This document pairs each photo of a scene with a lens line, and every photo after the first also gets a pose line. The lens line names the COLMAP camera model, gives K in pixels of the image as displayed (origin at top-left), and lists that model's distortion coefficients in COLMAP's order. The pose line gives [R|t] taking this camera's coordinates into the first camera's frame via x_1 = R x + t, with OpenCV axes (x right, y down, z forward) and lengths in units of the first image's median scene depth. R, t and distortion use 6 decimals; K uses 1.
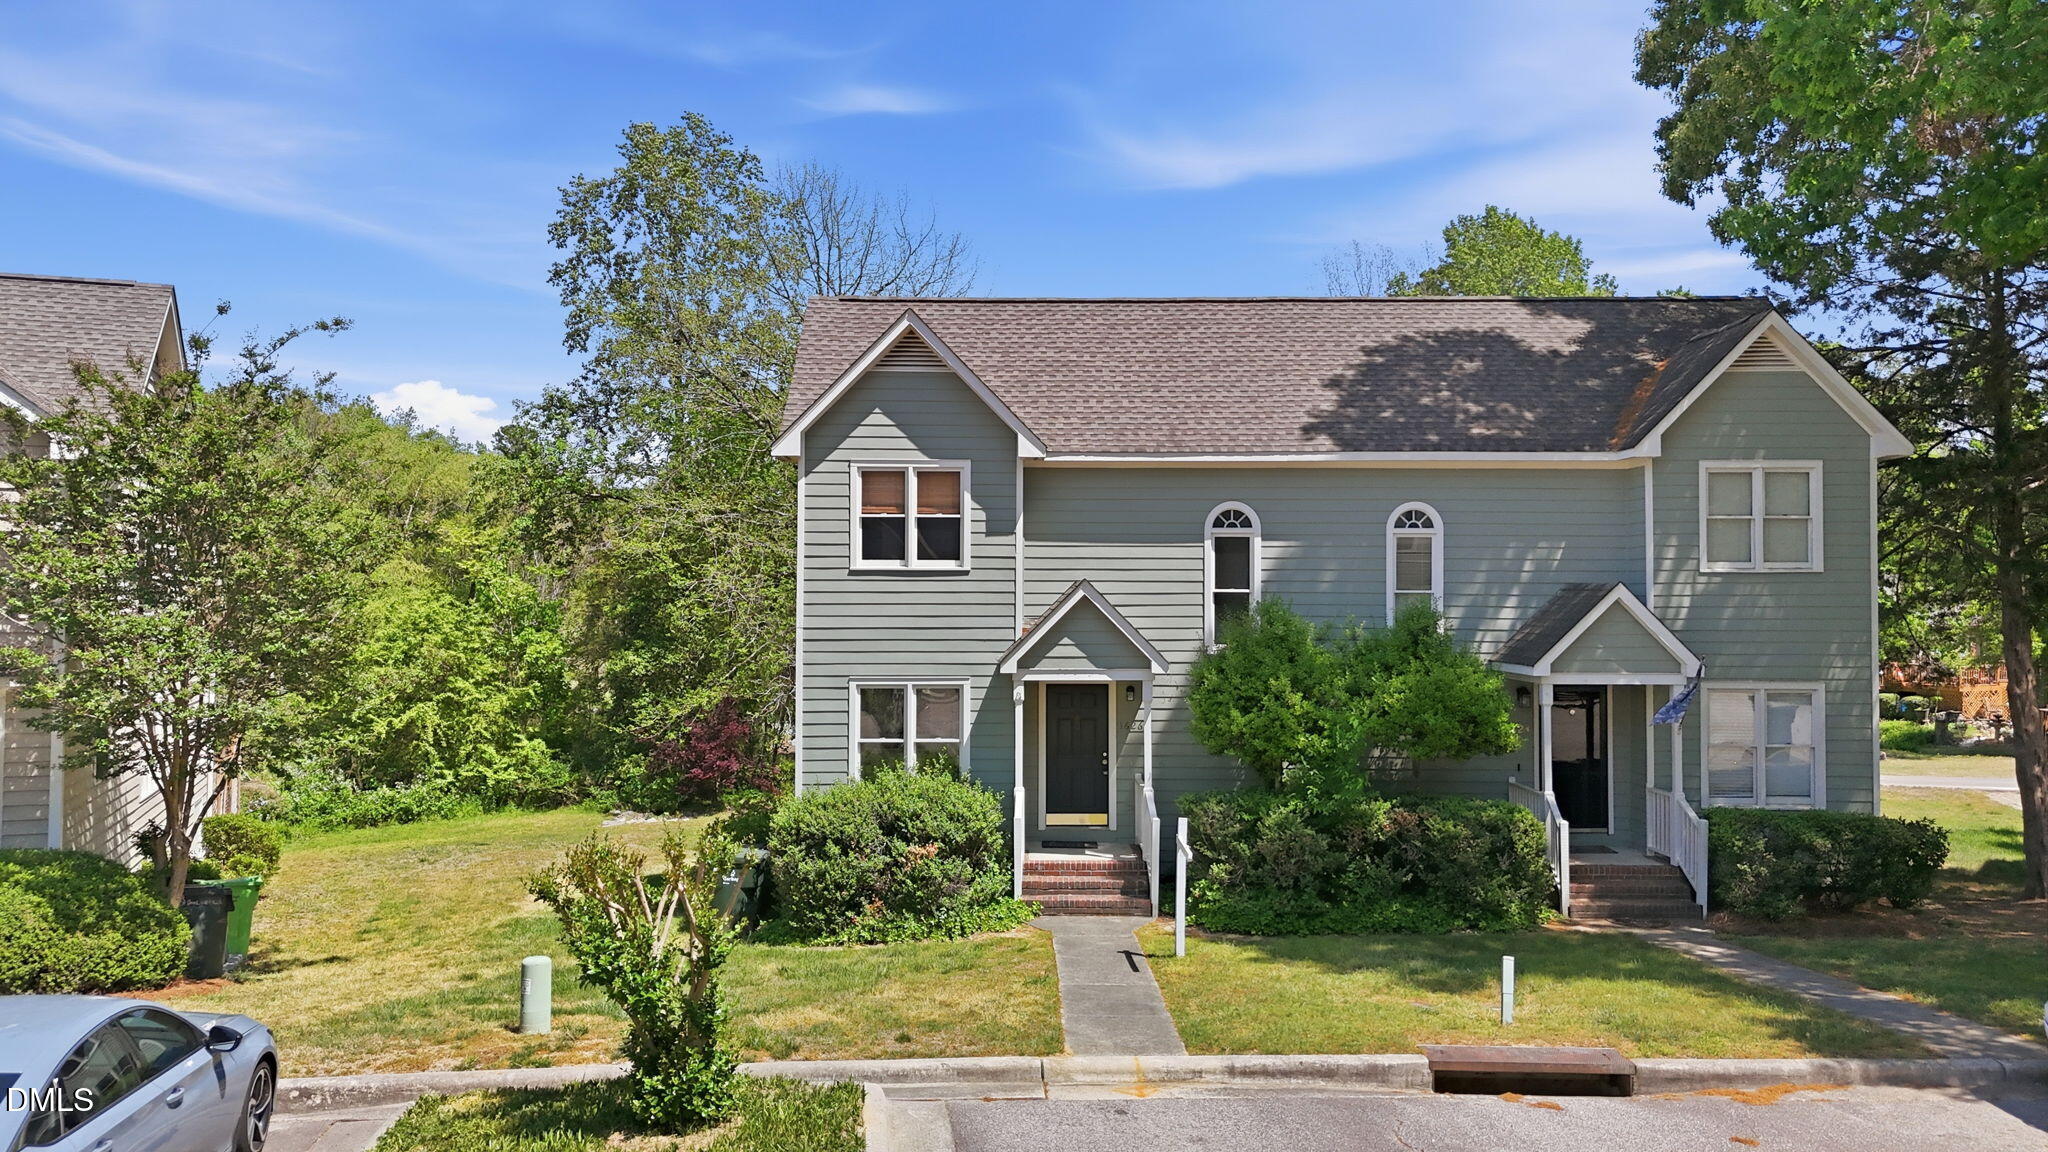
lens RADIAL K [[1483.1, 0, 1025.4], [0, 1483.1, 578.0], [0, 0, 1]] dist [0.051440, 0.000460]
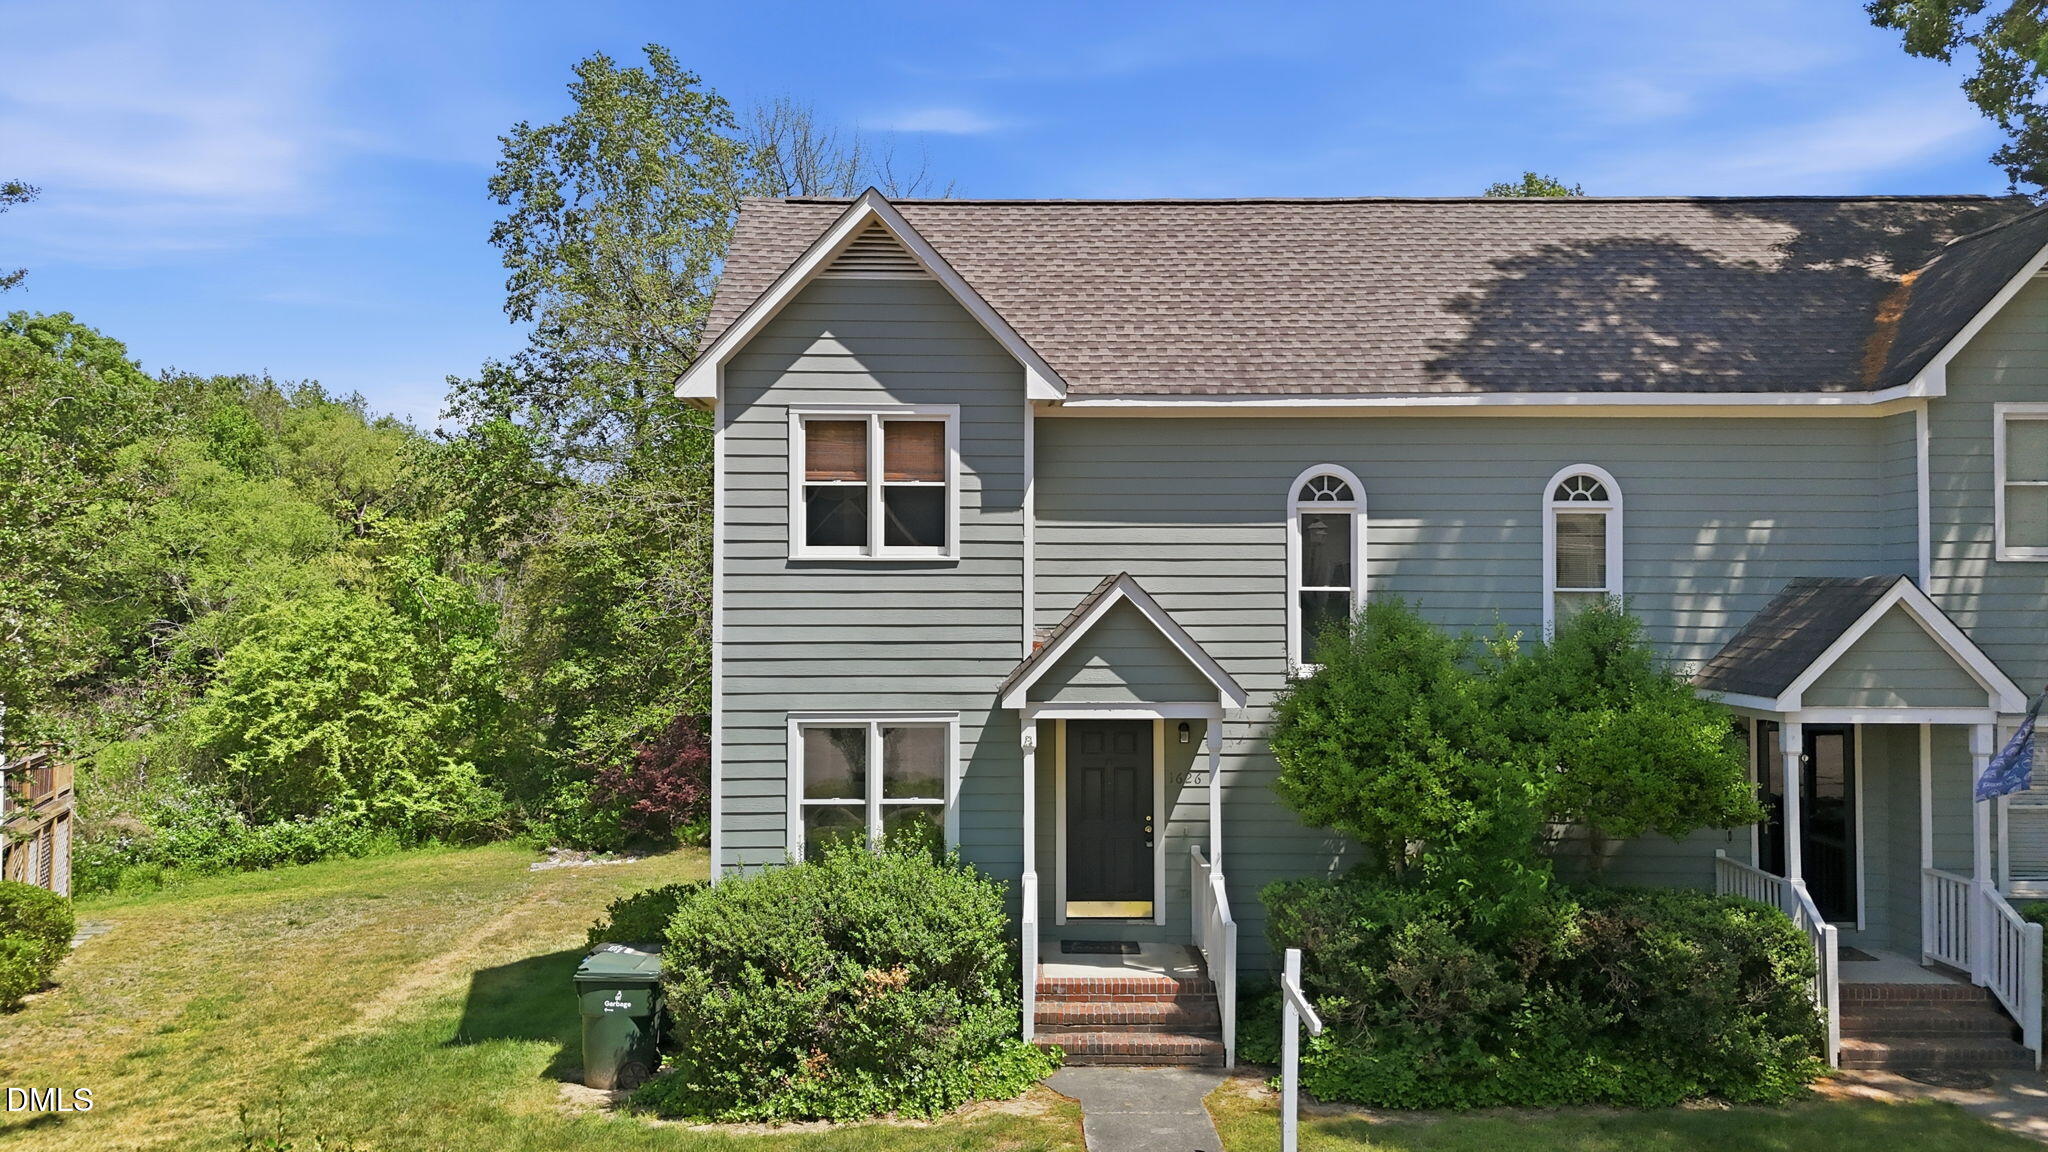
lens RADIAL K [[1483.1, 0, 1033.0], [0, 1483.1, 575.1], [0, 0, 1]] dist [0.051440, 0.000460]
pose [[0.999987, -0.001617, 0.004786, -0.005308], [0.001627, 0.999997, -0.002021, 0.003065], [-0.004783, 0.002029, 0.999987, 0.284889]]
